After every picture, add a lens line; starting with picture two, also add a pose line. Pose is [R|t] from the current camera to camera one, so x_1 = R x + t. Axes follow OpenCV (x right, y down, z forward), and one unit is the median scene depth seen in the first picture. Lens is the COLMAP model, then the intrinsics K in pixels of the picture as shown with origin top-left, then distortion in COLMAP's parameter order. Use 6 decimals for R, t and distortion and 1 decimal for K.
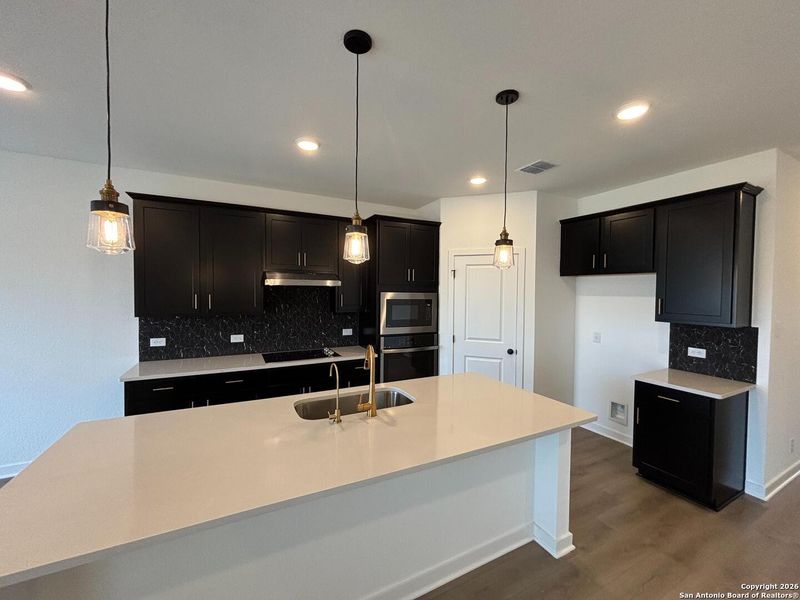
lens RADIAL K [[326.2, 0, 400.0], [0, 326.2, 300.0], [0, 0, 1]] dist [0.000587, 0.000459]
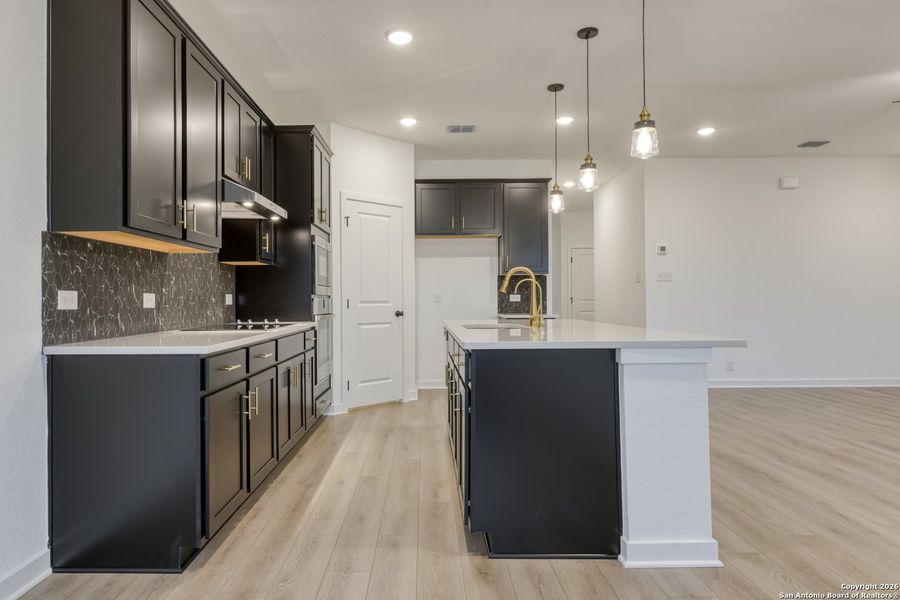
lens RADIAL K [[555.0, 0, 447.1], [0, 555.0, 296.3], [0, 0, 1]] dist [-0.002276, -0.000315]
pose [[0.428672, -0.009529, 0.903410, -1.106679], [0.035454, 0.999352, -0.006282, 0.137200], [-0.902764, 0.034722, 0.428732, 0.230778]]
